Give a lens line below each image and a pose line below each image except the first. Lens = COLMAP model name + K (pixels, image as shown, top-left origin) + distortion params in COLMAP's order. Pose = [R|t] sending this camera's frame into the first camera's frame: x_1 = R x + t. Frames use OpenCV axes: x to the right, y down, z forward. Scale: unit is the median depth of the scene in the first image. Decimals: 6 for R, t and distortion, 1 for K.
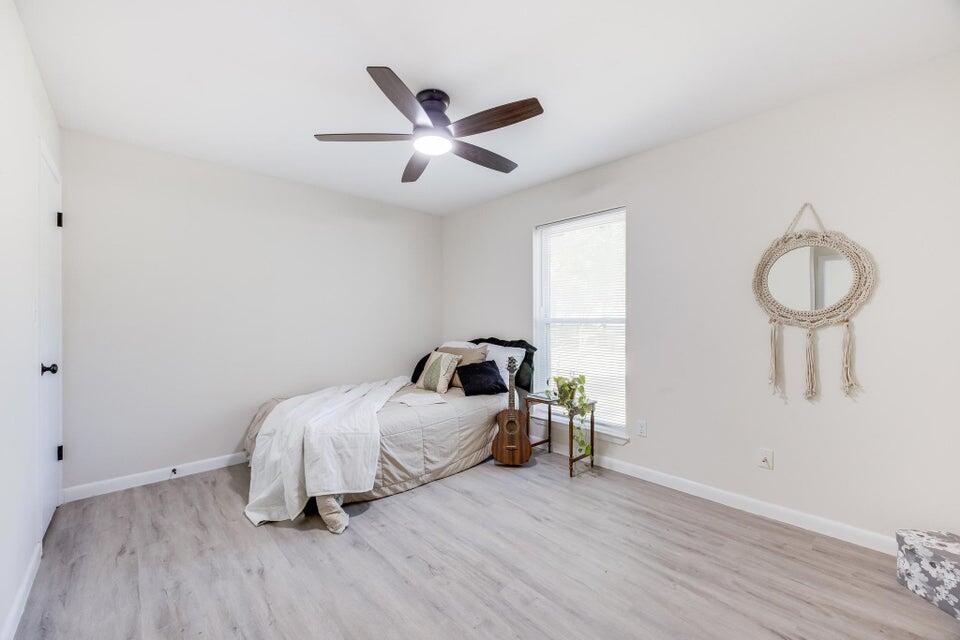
lens RADIAL K [[379.5, 0, 477.9], [0, 379.5, 325.1], [0, 0, 1]] dist [0.000344, 0.000081]
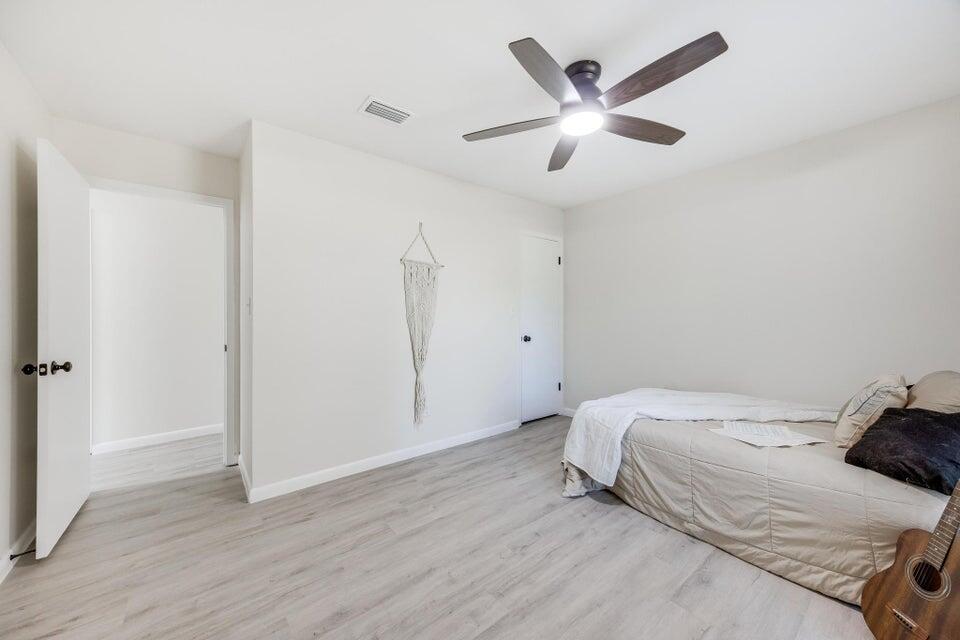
lens RADIAL K [[379.5, 0, 477.9], [0, 379.5, 325.1], [0, 0, 1]] dist [0.000344, 0.000081]
pose [[-0.107615, 0.030482, -0.993725, 0.772265], [-0.009082, 0.999458, 0.031641, -0.011413], [0.994151, 0.012430, -0.107280, 0.819885]]
